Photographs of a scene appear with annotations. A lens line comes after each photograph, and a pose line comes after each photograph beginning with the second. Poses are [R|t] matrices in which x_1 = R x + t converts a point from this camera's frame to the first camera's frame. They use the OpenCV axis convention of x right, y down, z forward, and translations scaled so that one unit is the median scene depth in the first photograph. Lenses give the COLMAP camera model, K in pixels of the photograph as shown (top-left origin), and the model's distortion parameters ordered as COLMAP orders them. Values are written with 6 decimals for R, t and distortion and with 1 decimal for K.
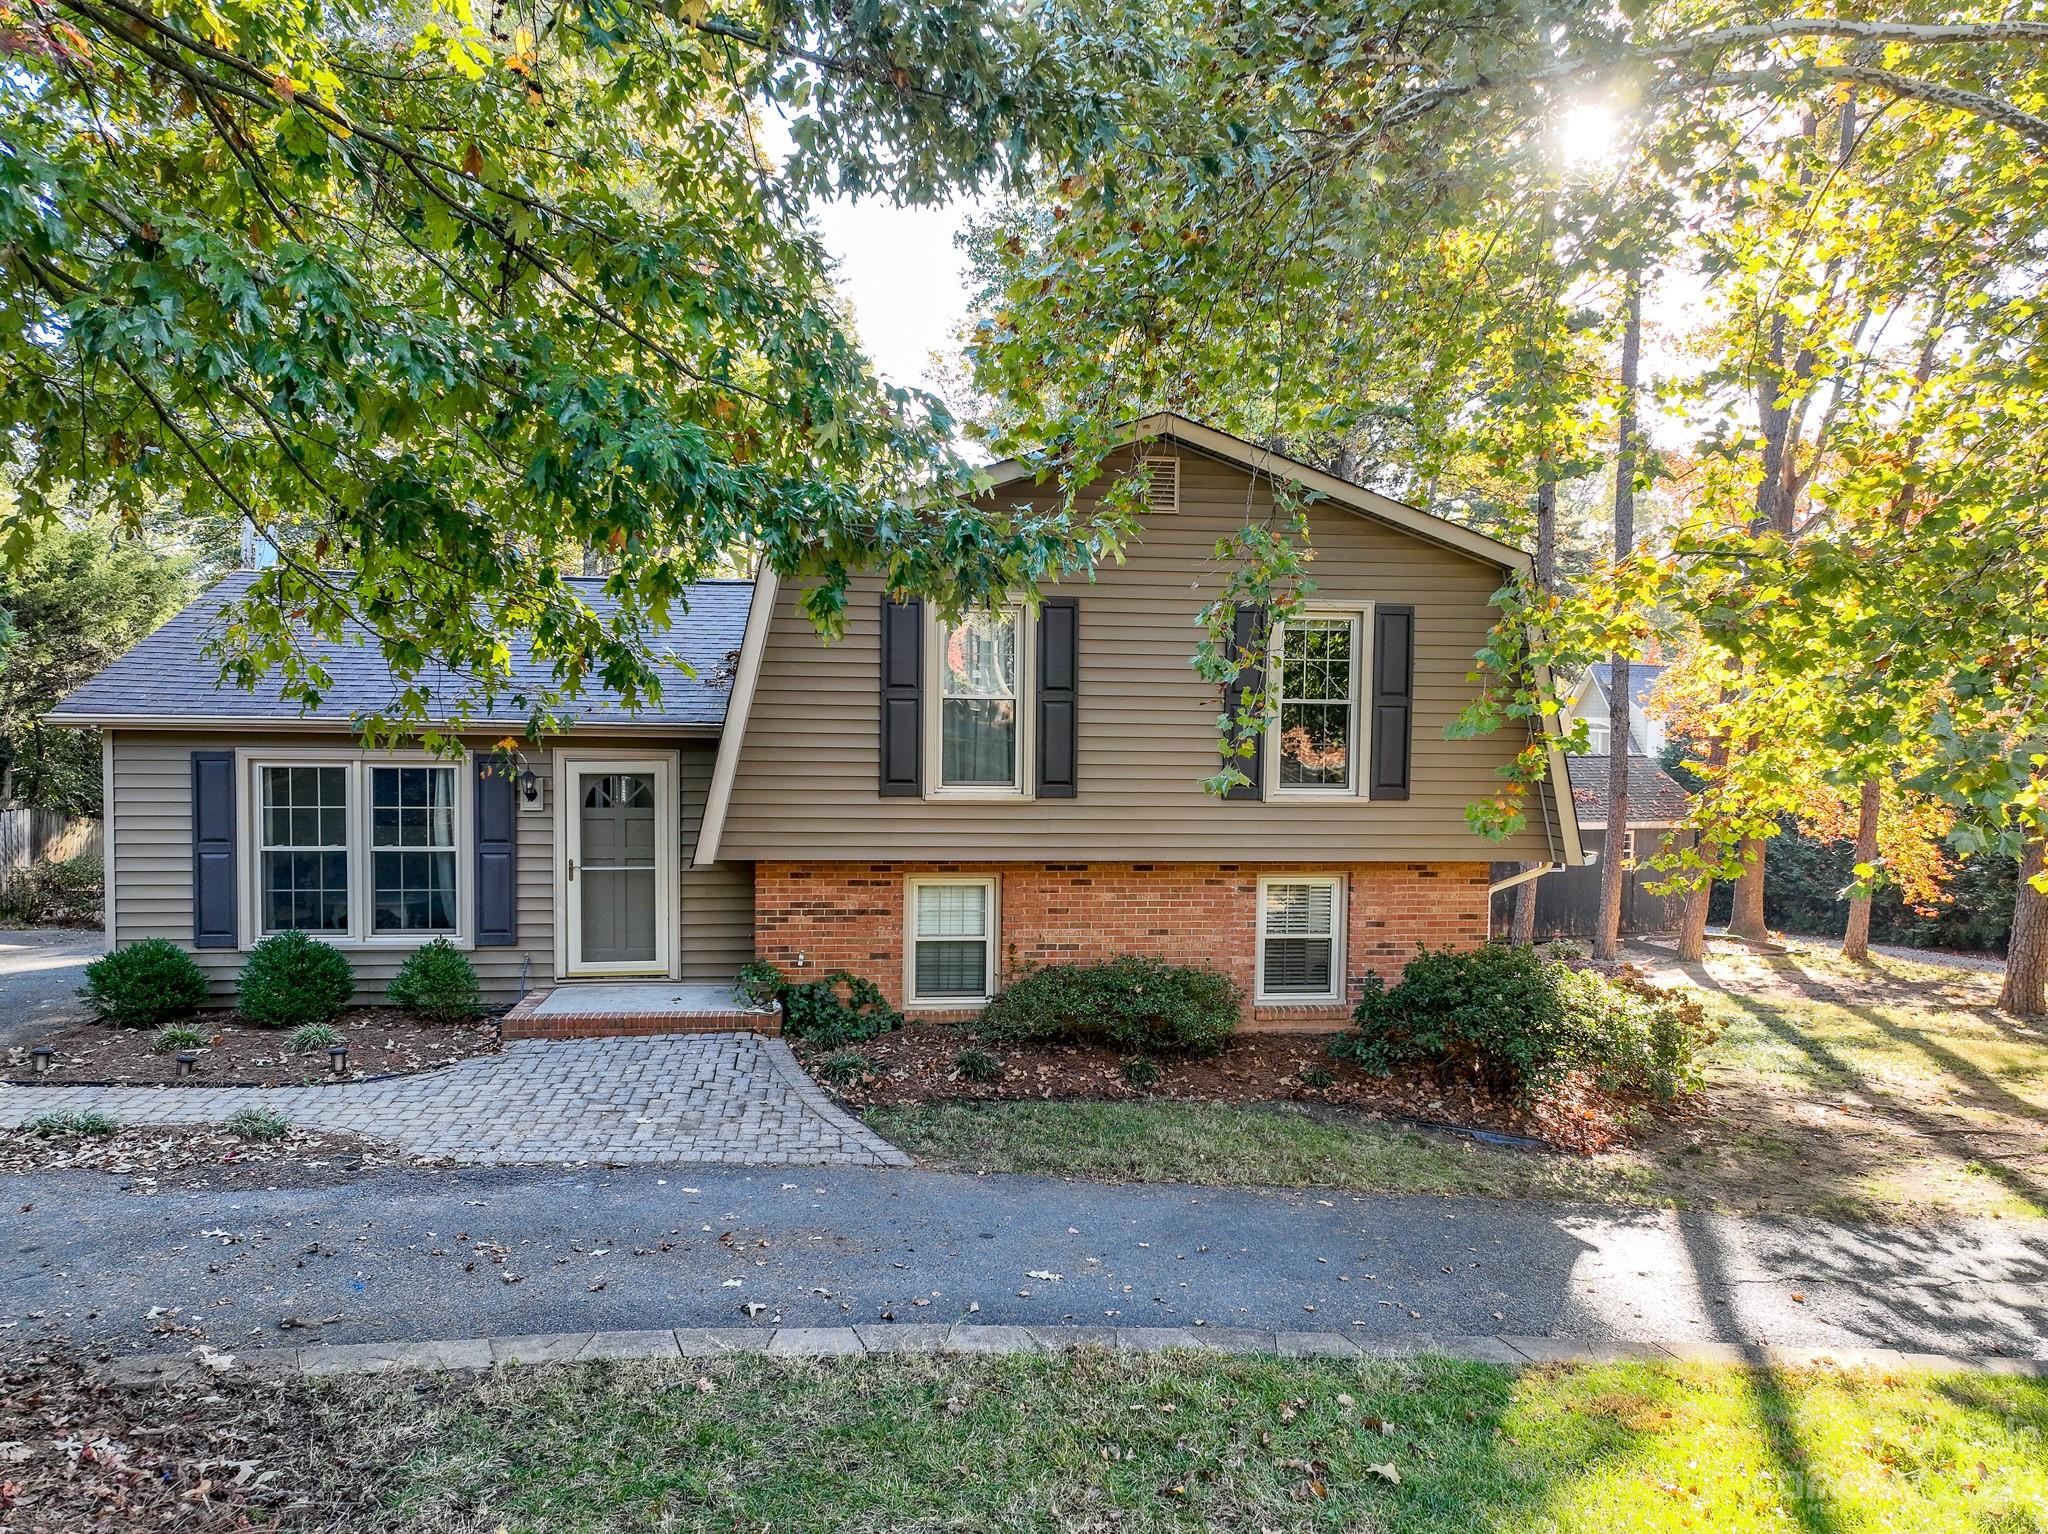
lens RADIAL K [[1438.7, 0, 1024.0], [0, 1438.7, 767.0], [0, 0, 1]] dist [0.000727, 0.001187]
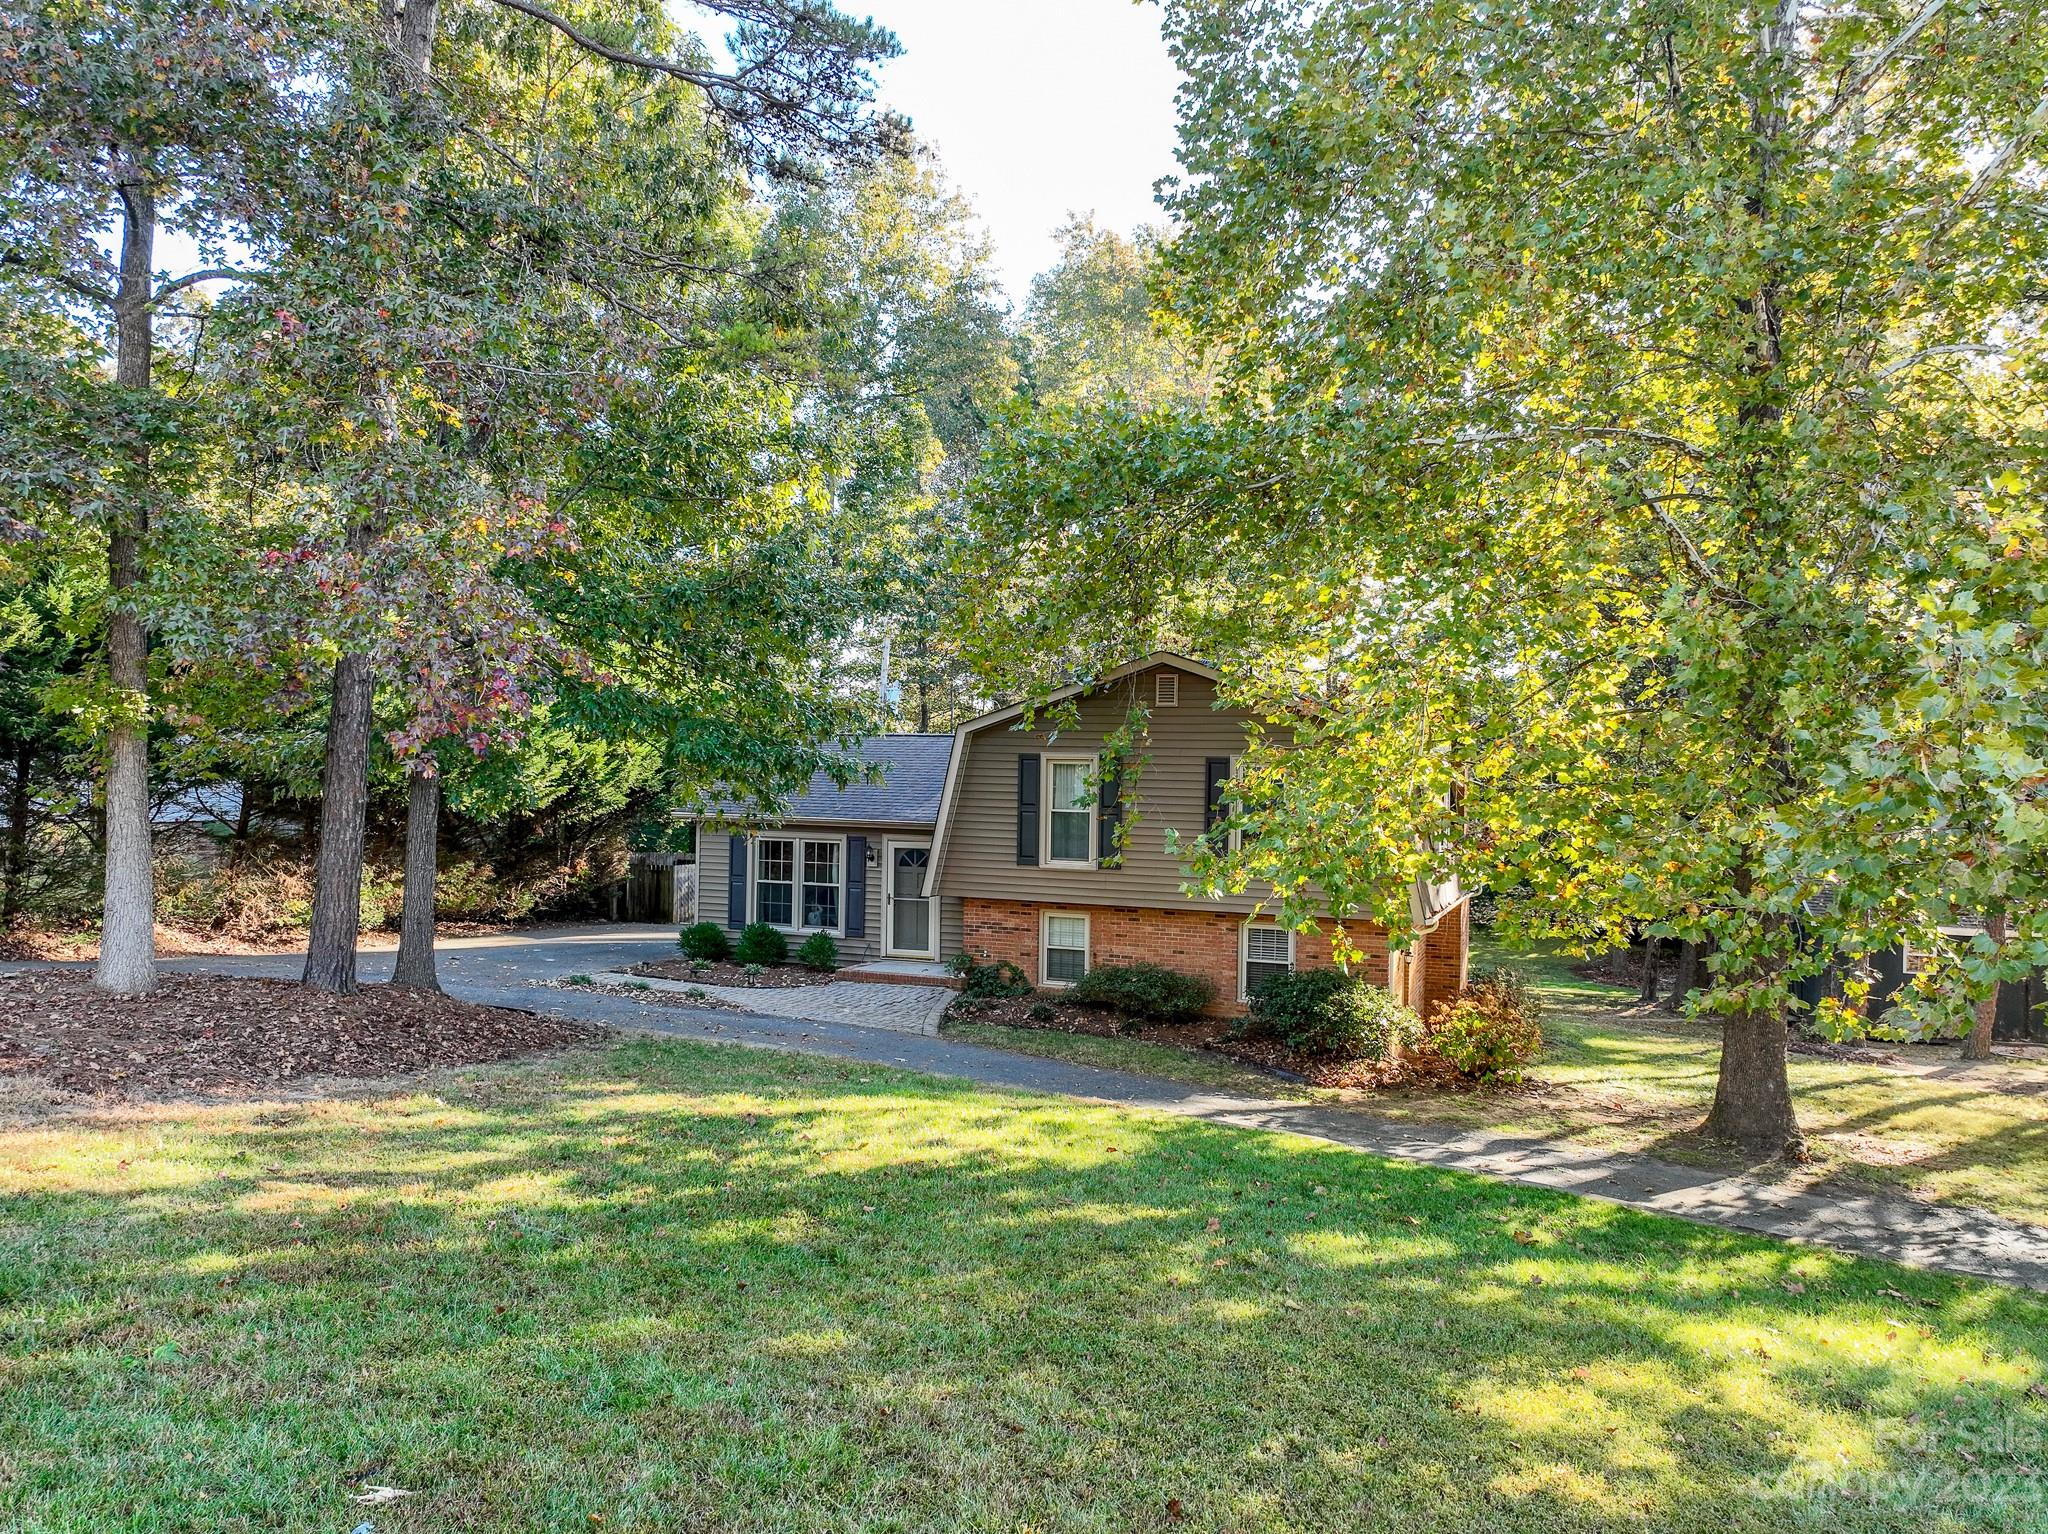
lens RADIAL K [[1438.7, 0, 1024.0], [0, 1438.7, 767.0], [0, 0, 1]] dist [0.000727, 0.001187]
pose [[0.874078, 0.000198, -0.485785, 0.760959], [-0.029157, 0.998218, -0.052056, -0.007991], [0.484910, 0.059665, 0.872527, -0.571498]]
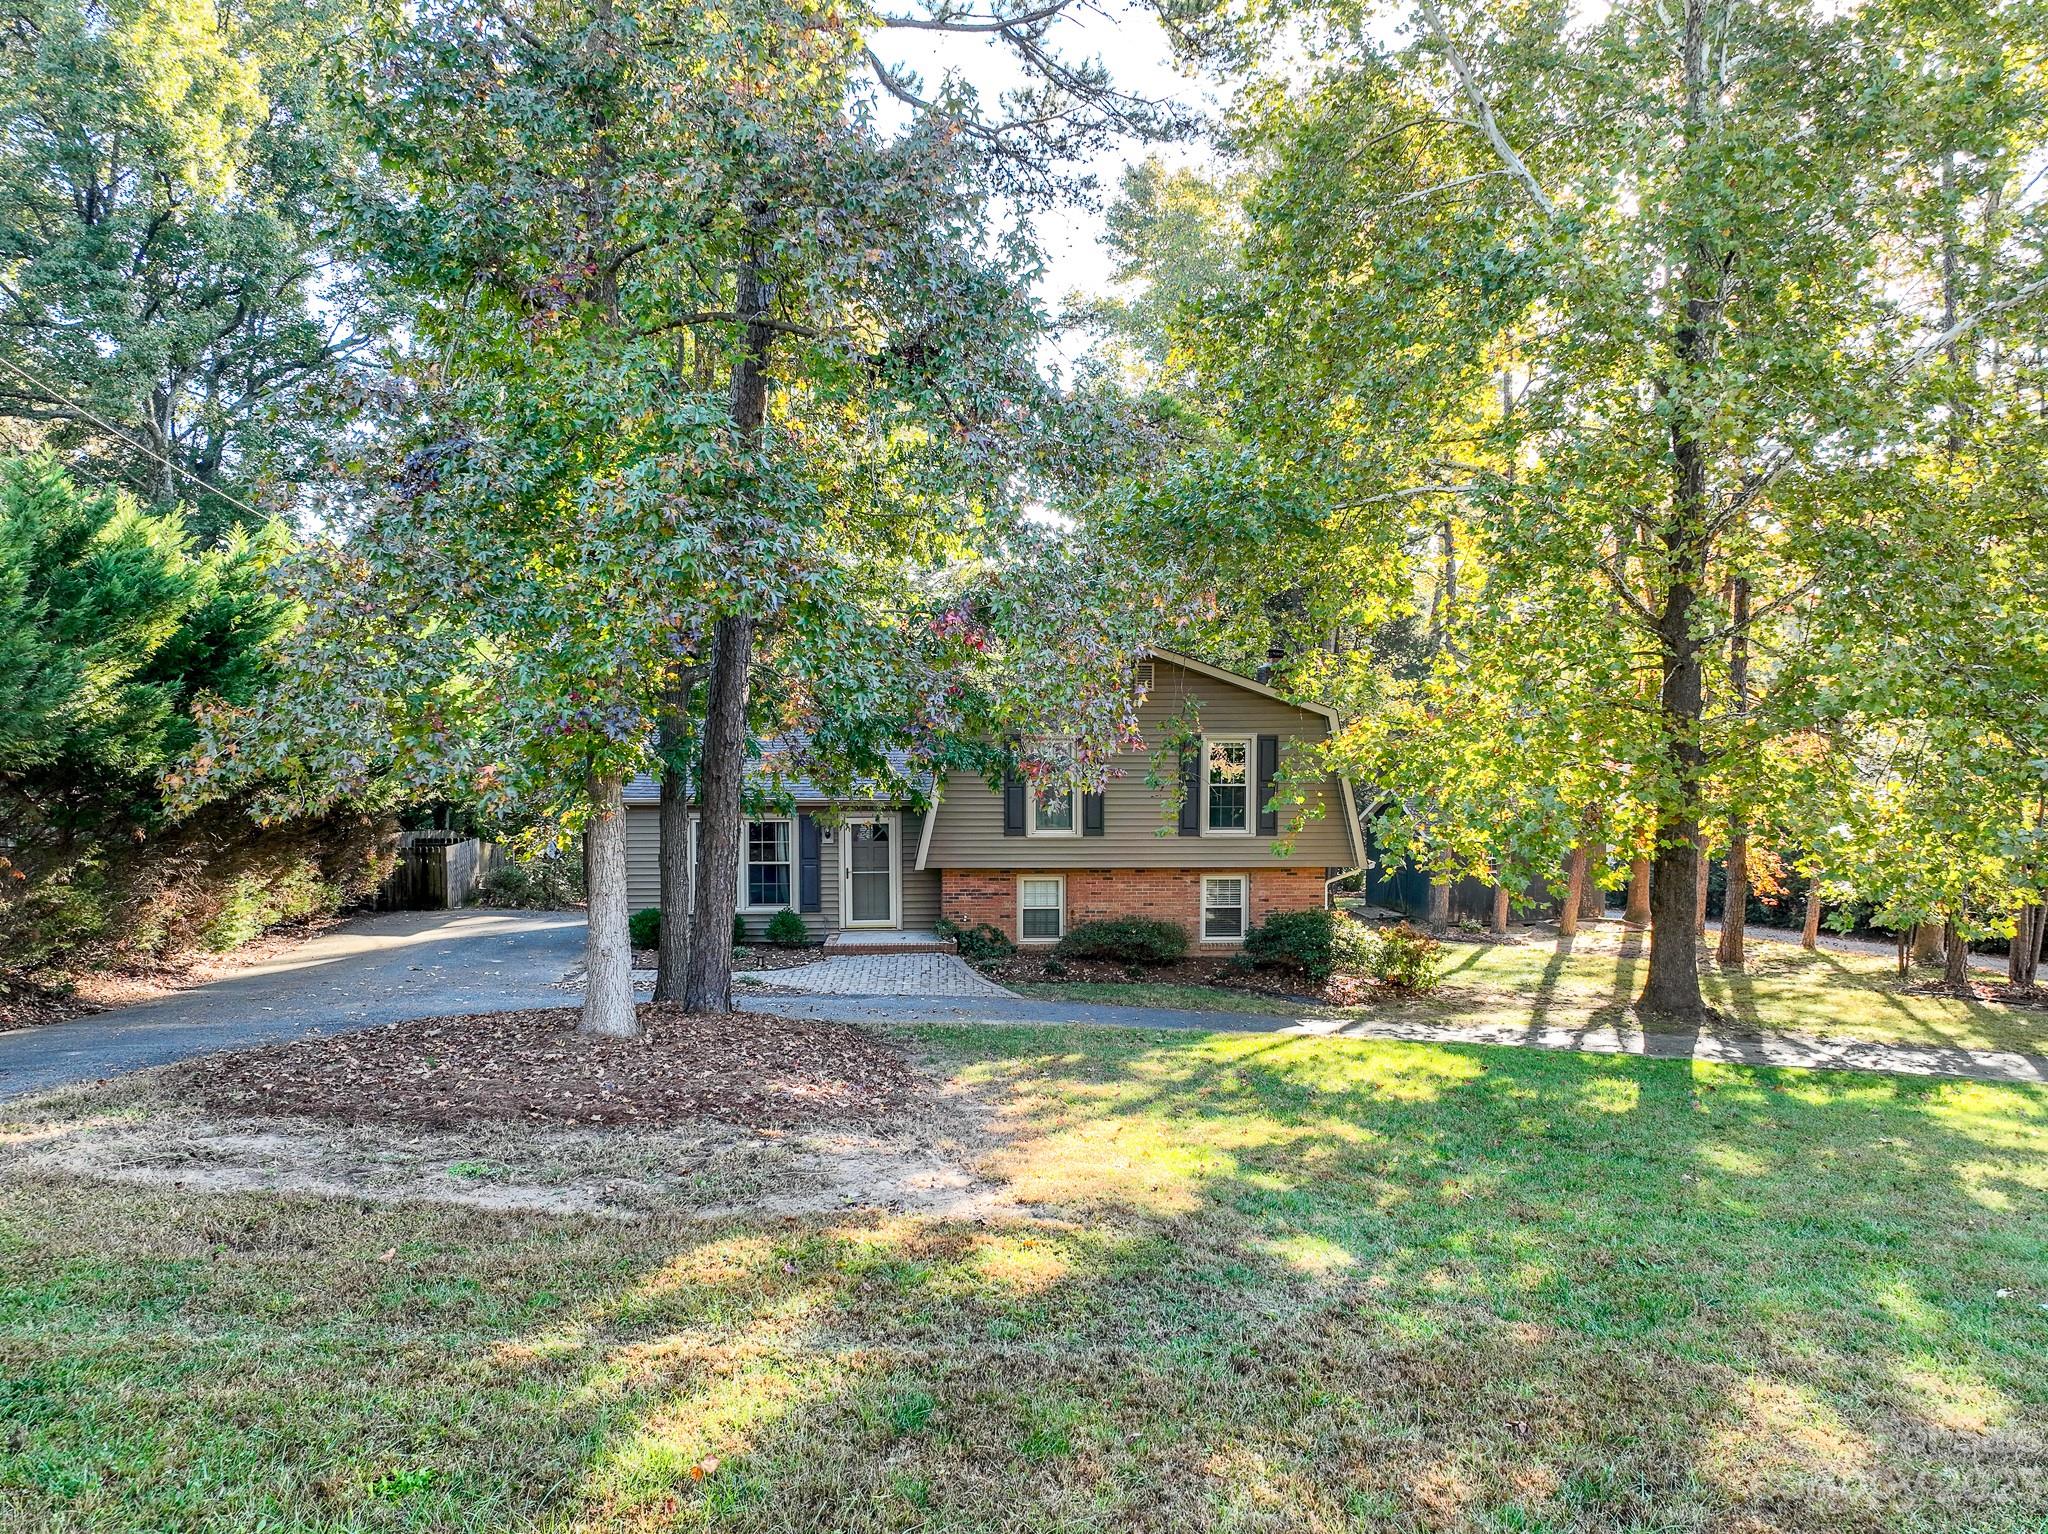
lens RADIAL K [[1438.7, 0, 1024.0], [0, 1438.7, 767.0], [0, 0, 1]] dist [0.000727, 0.001187]
pose [[0.997529, -0.009444, -0.069619, 0.063977], [0.009207, 0.999951, -0.003724, -0.064712], [0.069651, 0.003074, 0.997567, -0.951336]]
